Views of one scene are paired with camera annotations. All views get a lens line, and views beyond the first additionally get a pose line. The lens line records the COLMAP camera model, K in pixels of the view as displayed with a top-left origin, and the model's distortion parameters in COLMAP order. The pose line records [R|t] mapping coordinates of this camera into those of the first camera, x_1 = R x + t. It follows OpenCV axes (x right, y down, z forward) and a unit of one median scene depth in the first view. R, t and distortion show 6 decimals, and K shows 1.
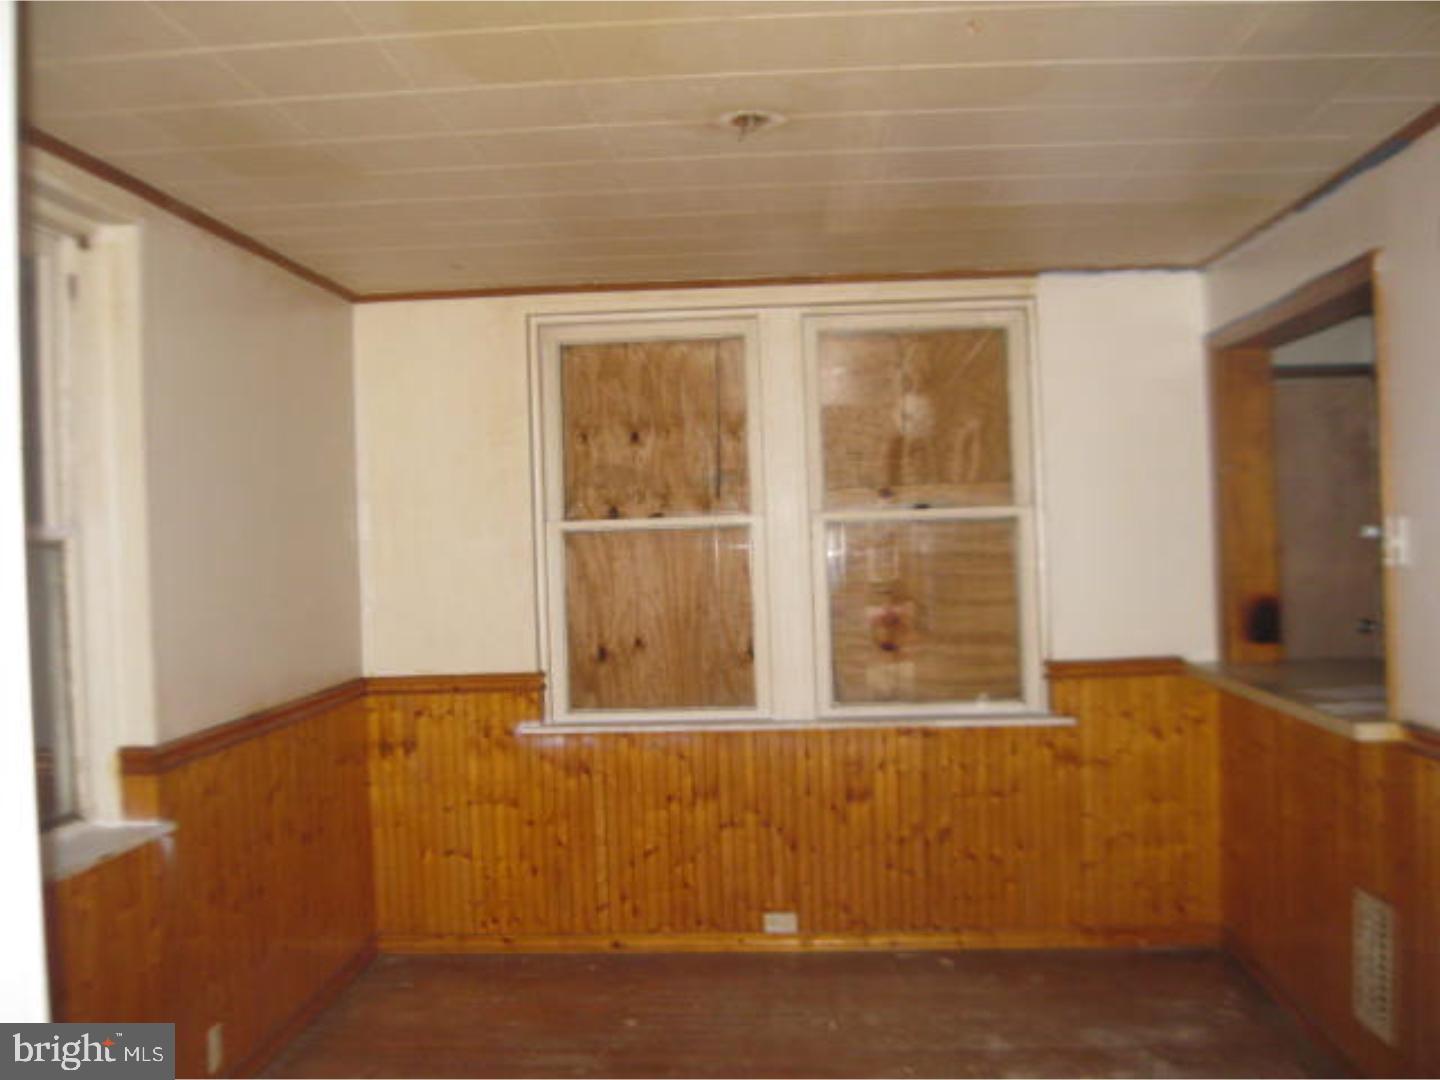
lens RADIAL K [[1514.2, 0, 679.5], [0, 1514.2, 536.1], [0, 0, 1]] dist [-0.101985, -0.001200]
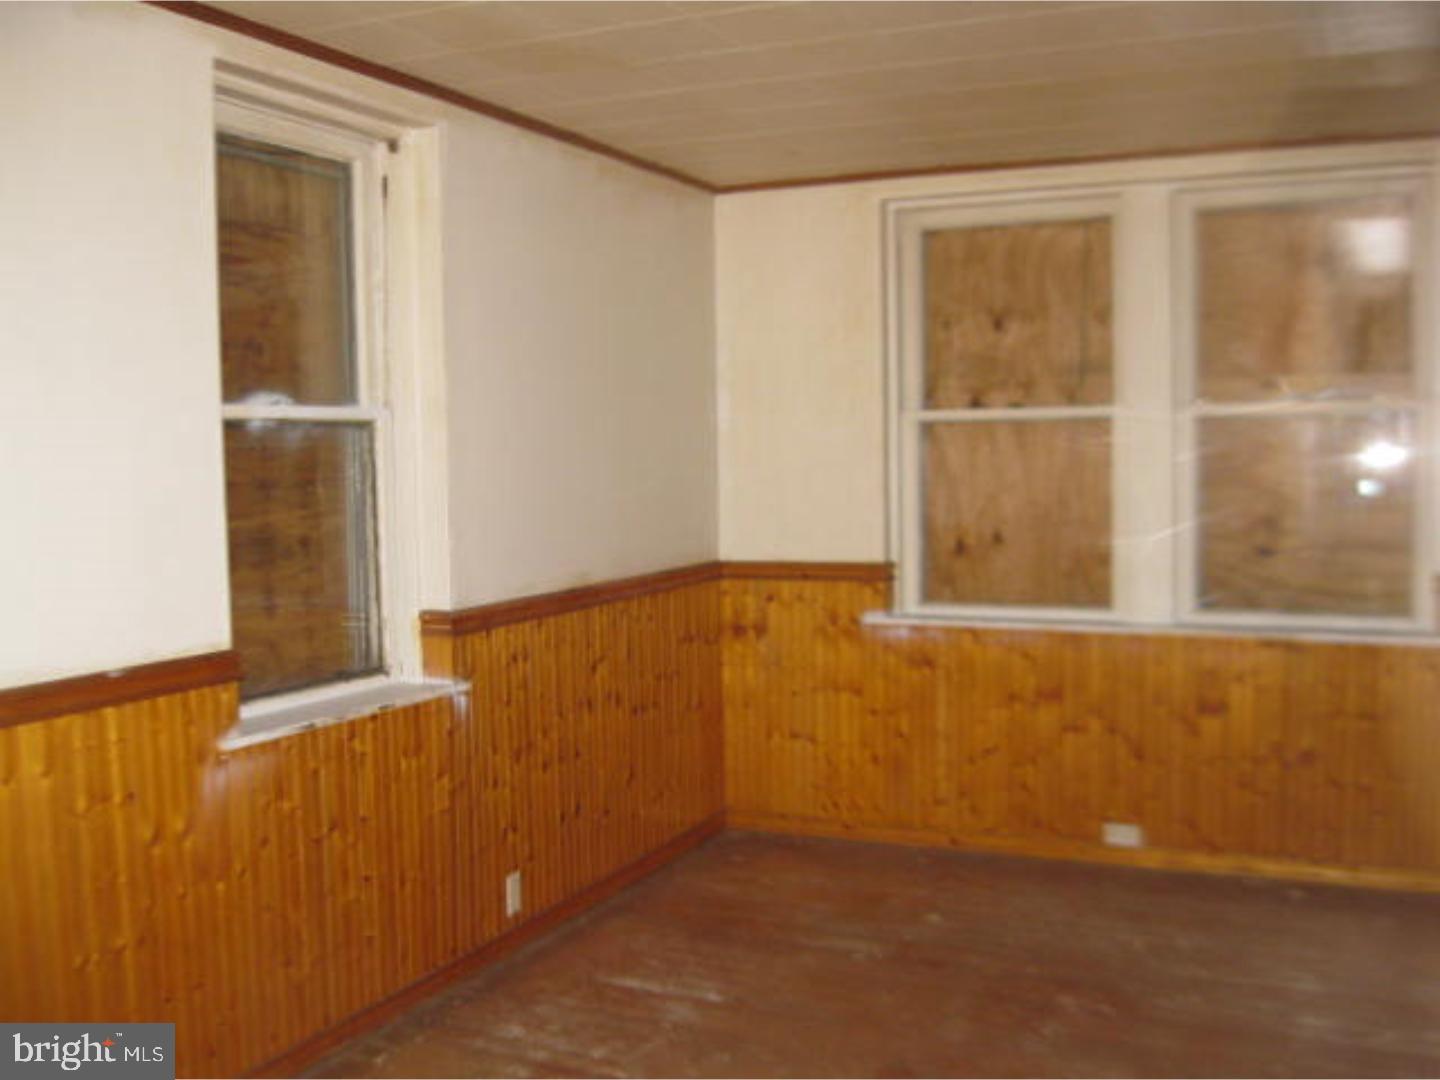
lens RADIAL K [[1514.2, 0, 679.5], [0, 1514.2, 536.1], [0, 0, 1]] dist [-0.101985, -0.001200]
pose [[0.935772, 0.036554, -0.350707, 0.127923], [-0.013017, 0.997515, 0.069237, 0.005638], [0.352367, -0.060224, 0.933922, 0.024821]]
